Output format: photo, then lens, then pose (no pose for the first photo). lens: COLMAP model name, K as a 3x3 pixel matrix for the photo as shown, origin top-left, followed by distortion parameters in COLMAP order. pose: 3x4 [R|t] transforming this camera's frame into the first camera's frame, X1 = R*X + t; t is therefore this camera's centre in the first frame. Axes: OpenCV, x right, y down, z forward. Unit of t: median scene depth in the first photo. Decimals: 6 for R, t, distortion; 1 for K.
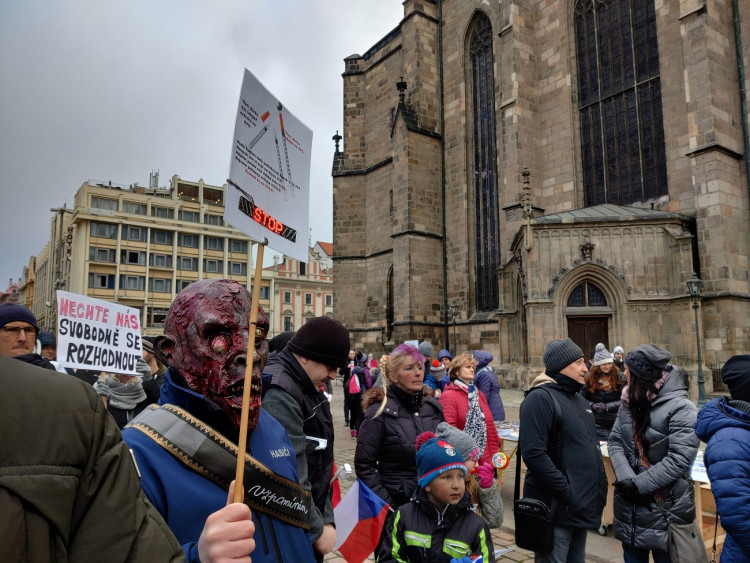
lens RADIAL K [[565.3, 0, 367.8], [0, 565.3, 298.7], [0, 0, 1]] dist [0.051197, -0.070945]
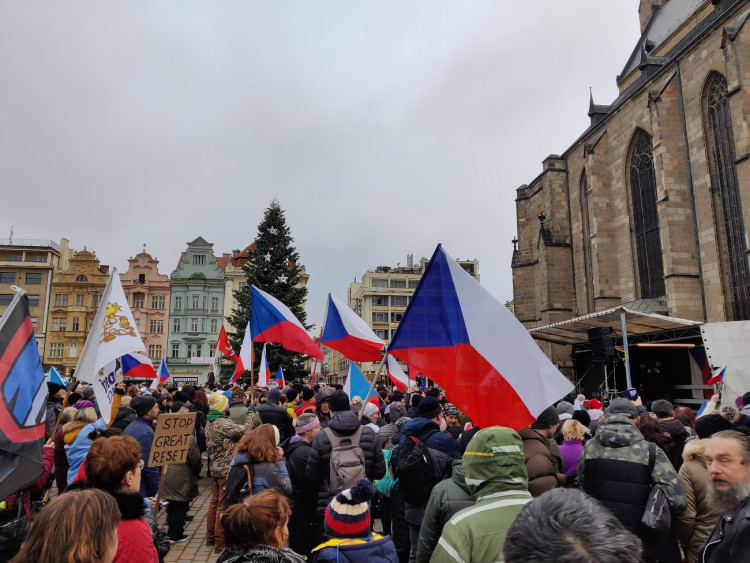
lens RADIAL K [[565.3, 0, 376.2], [0, 565.3, 294.1], [0, 0, 1]] dist [0.051197, -0.070945]
pose [[0.899606, -0.071601, -0.430793, 0.316517], [0.049189, 0.996803, -0.062957, -0.080695], [0.433924, 0.035446, 0.900252, -0.642904]]
